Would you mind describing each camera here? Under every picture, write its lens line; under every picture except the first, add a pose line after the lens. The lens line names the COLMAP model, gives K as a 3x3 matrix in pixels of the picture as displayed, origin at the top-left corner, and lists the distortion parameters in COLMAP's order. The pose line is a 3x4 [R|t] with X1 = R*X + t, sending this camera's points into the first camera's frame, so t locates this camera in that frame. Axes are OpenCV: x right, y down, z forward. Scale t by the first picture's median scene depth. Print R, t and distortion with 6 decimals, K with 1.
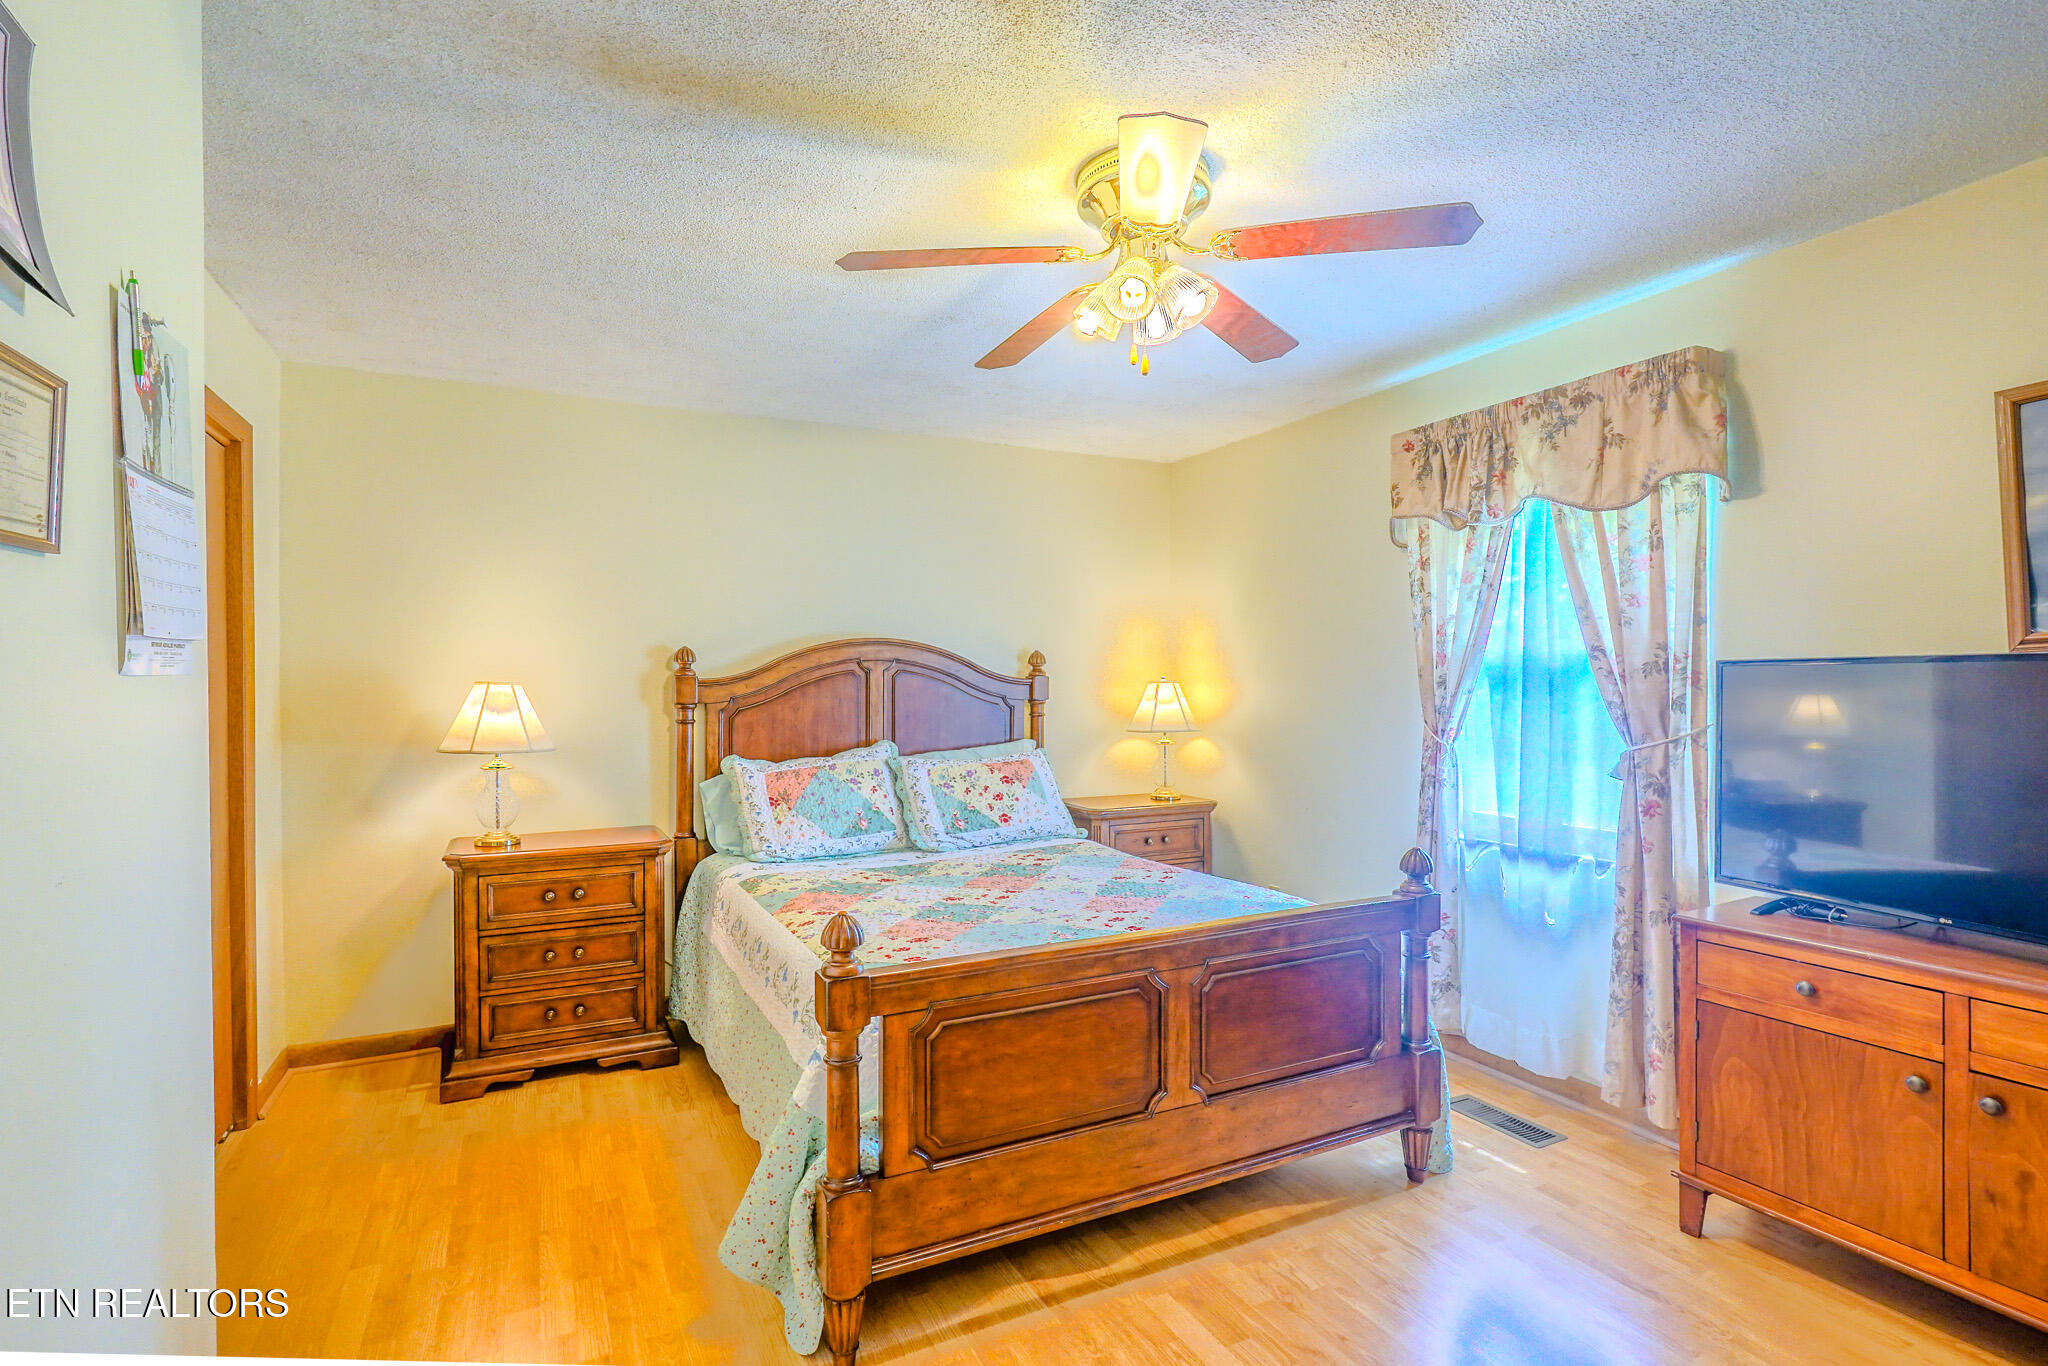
lens RADIAL K [[965.2, 0, 995.9], [0, 965.2, 682.9], [0, 0, 1]] dist [-0.016764, 0.000355]
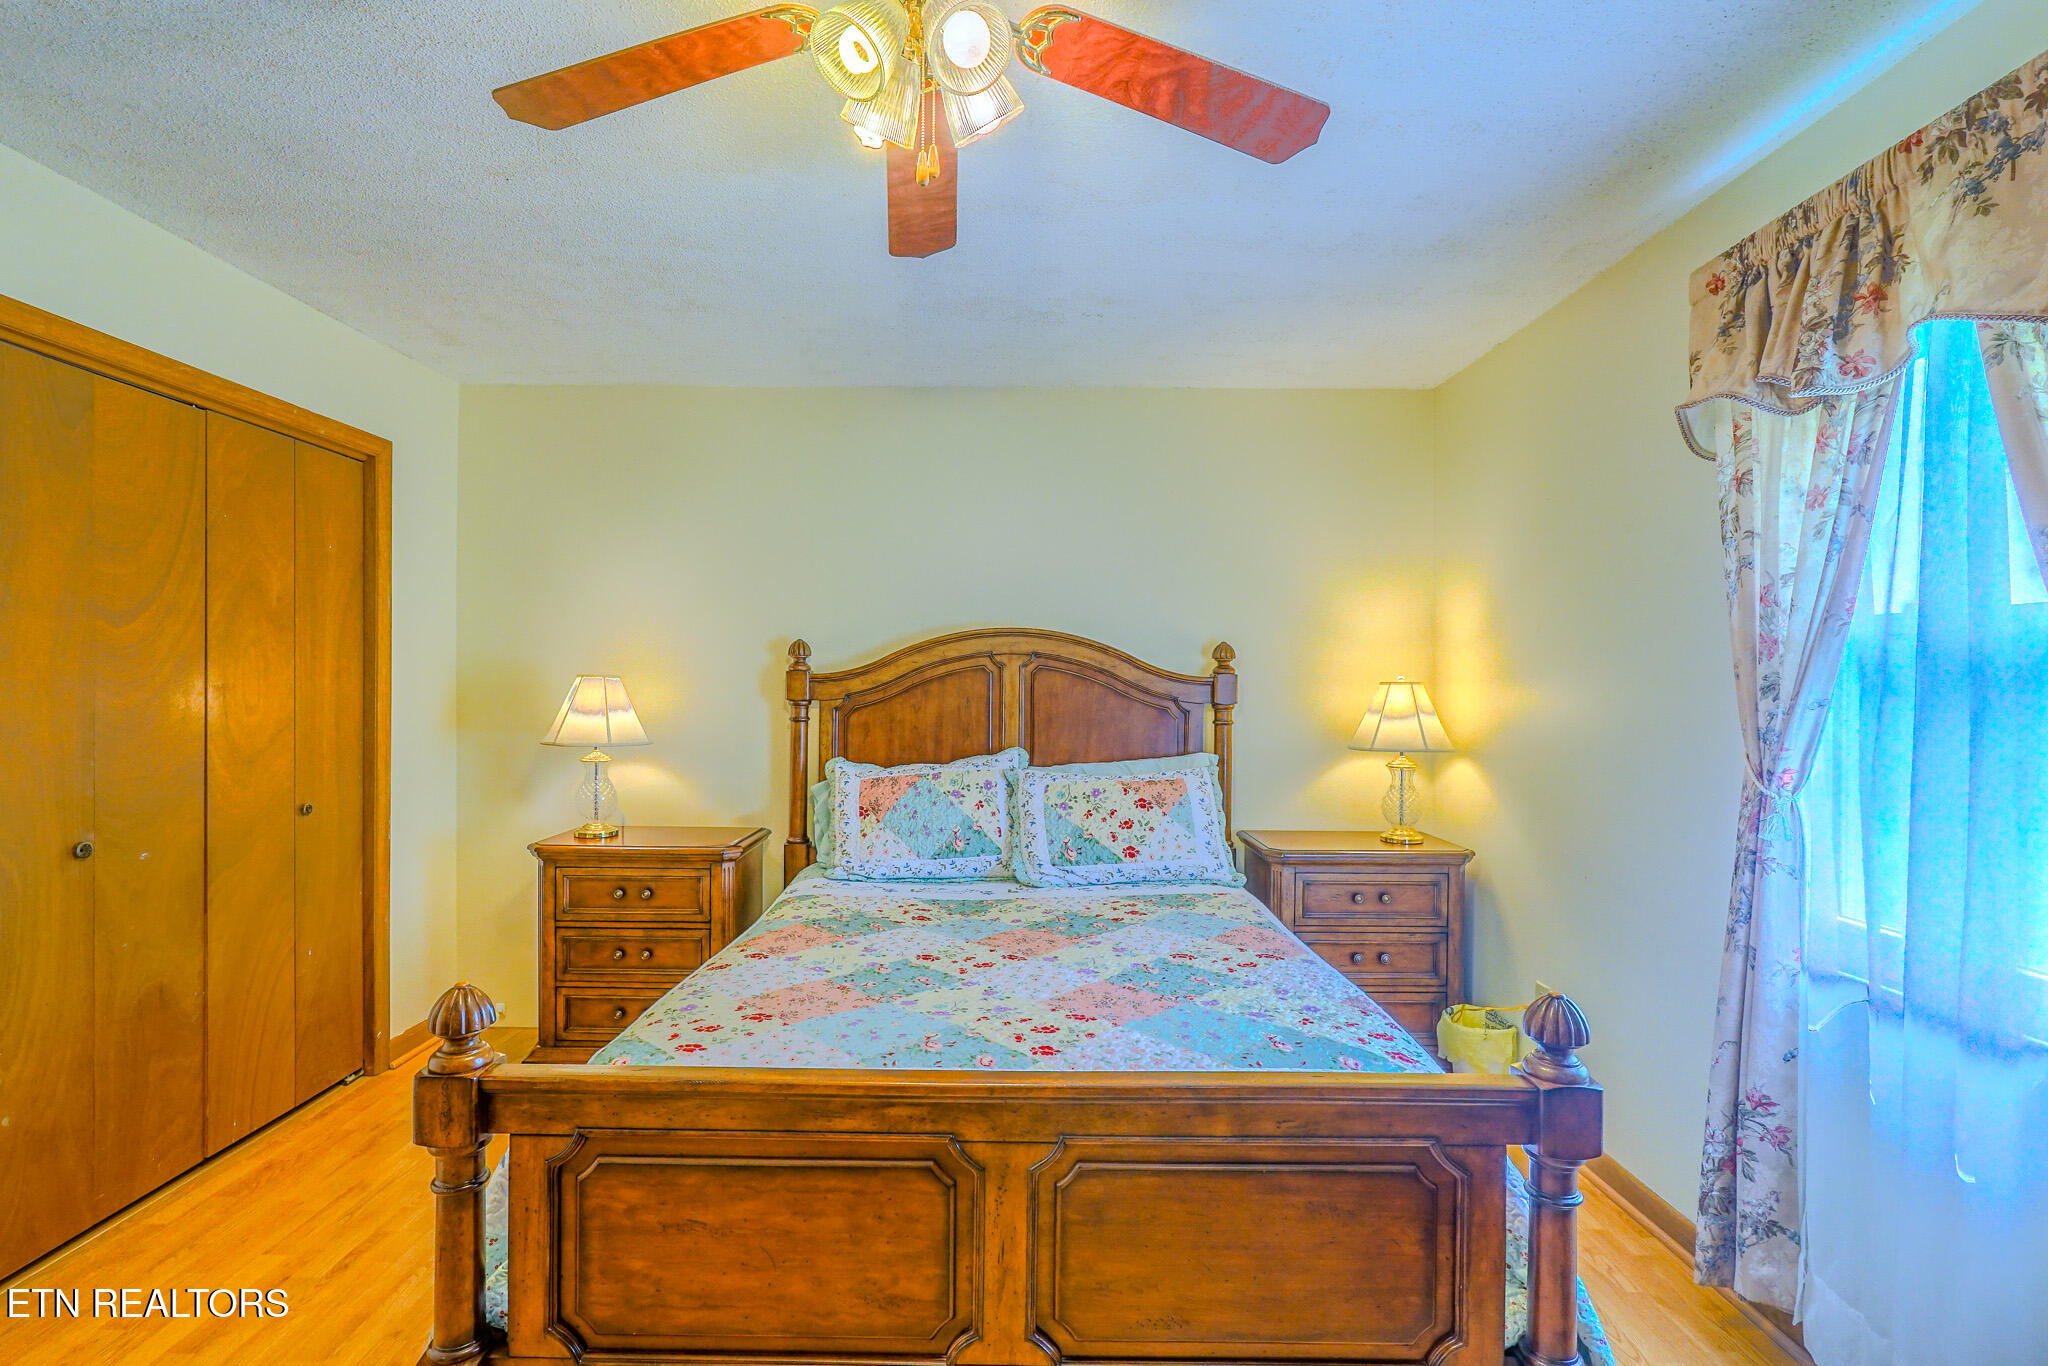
lens RADIAL K [[942.0, 0, 1001.9], [0, 942.0, 684.3], [0, 0, 1]] dist [-0.019916, 0.009835]
pose [[0.896816, 0.011459, -0.442255, 0.290872], [-0.010498, 0.999934, 0.004620, -0.000278], [0.442279, 0.000500, 0.896877, 0.295210]]
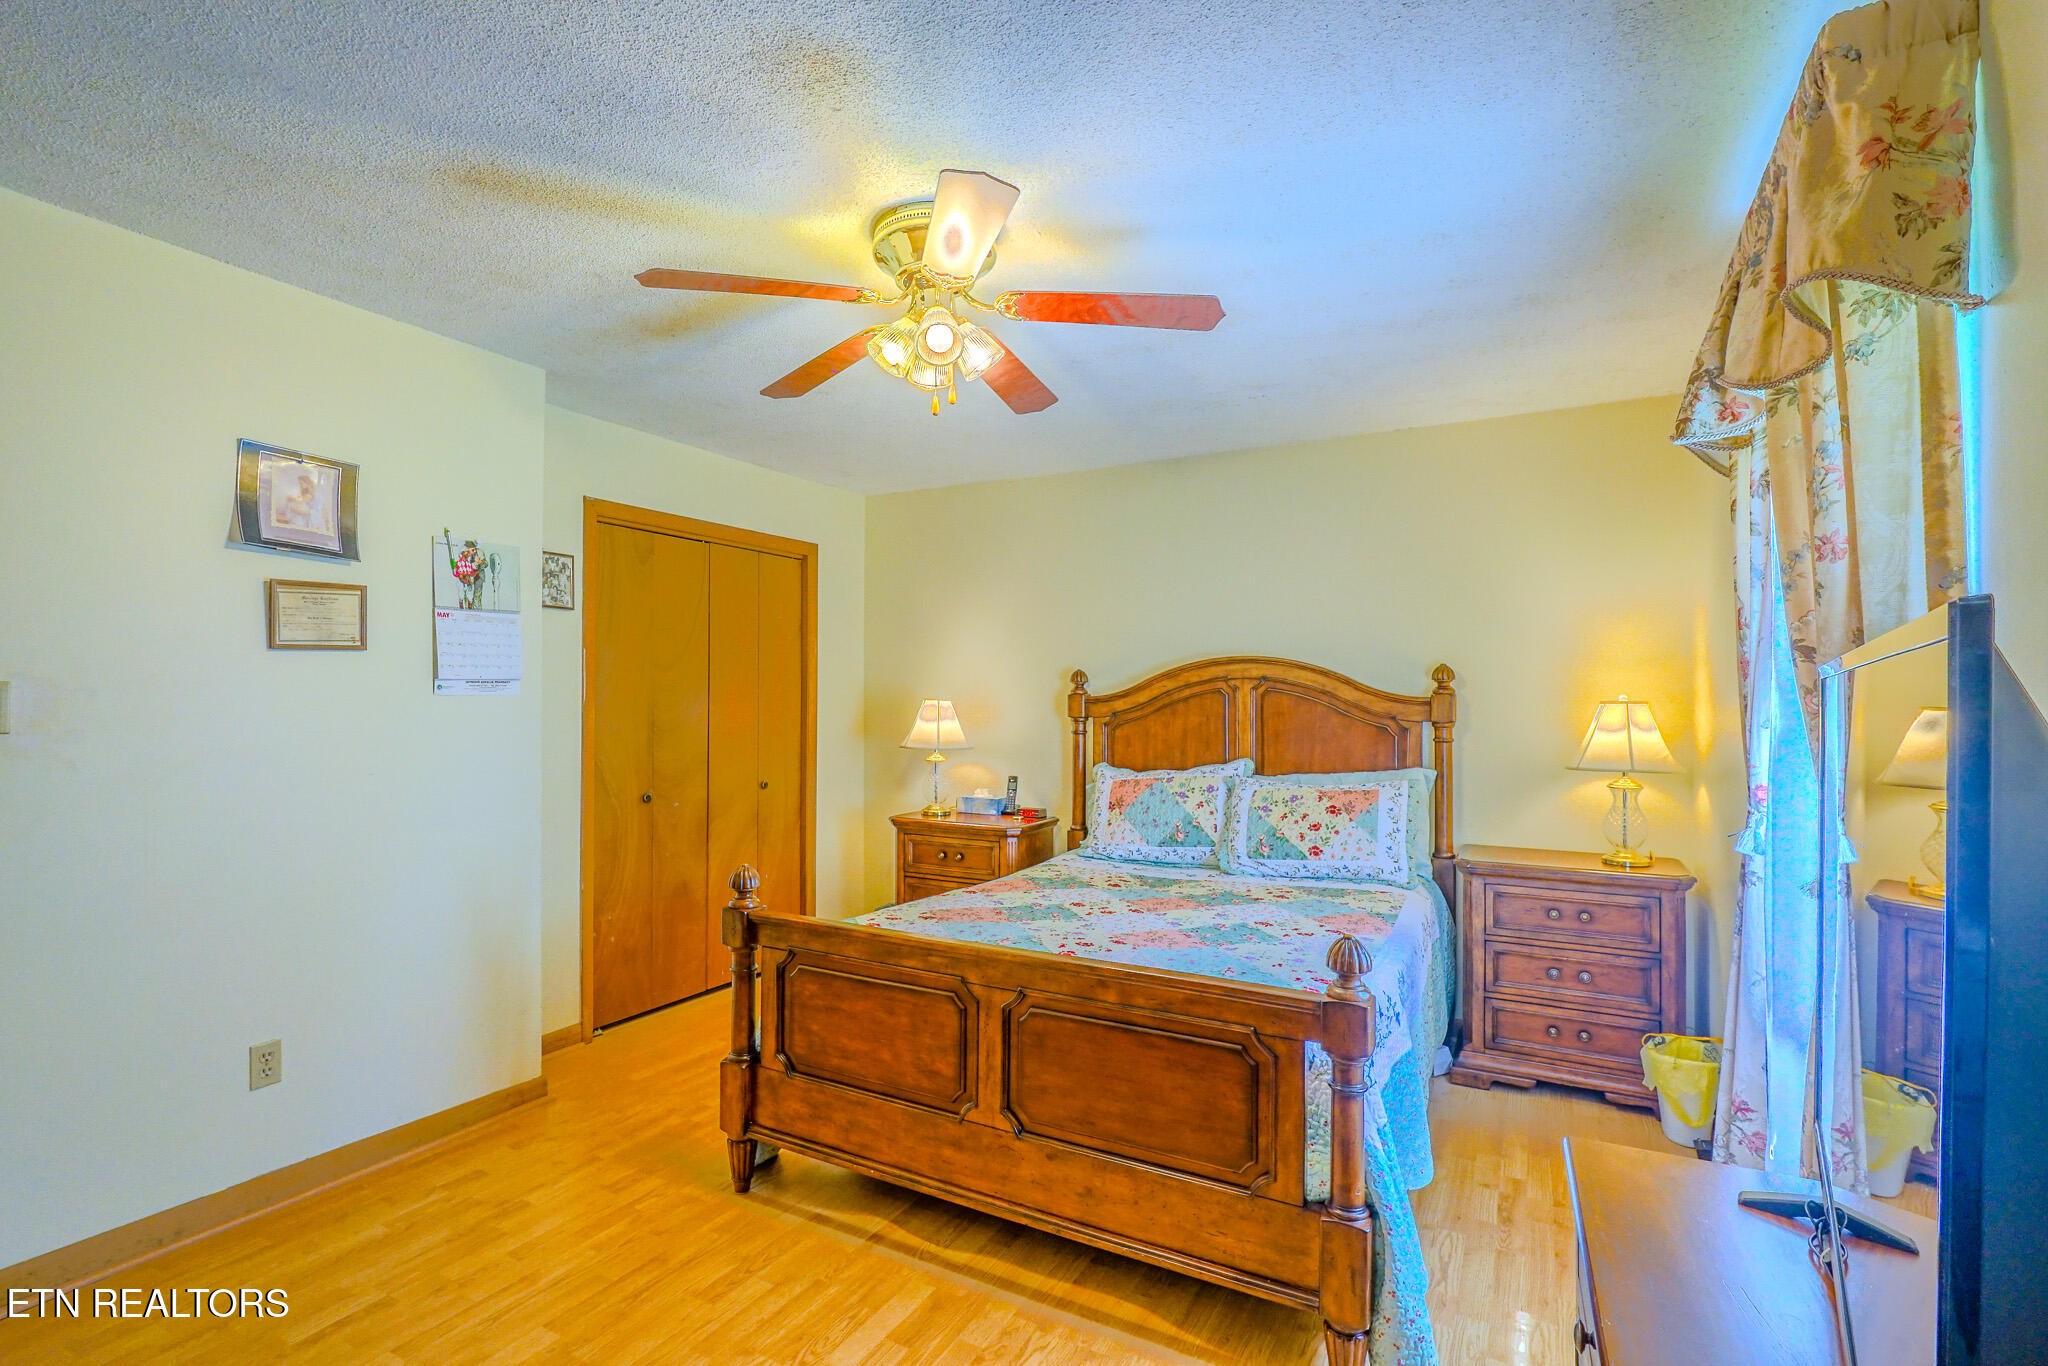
lens RADIAL K [[941.7, 0, 1003.5], [0, 941.7, 681.6], [0, 0, 1]] dist [-0.012089, 0.001900]
pose [[0.569804, -0.009744, -0.821723, 0.651261], [-0.004741, 0.999874, -0.015144, -0.005082], [0.821767, 0.012525, 0.569686, 0.288199]]
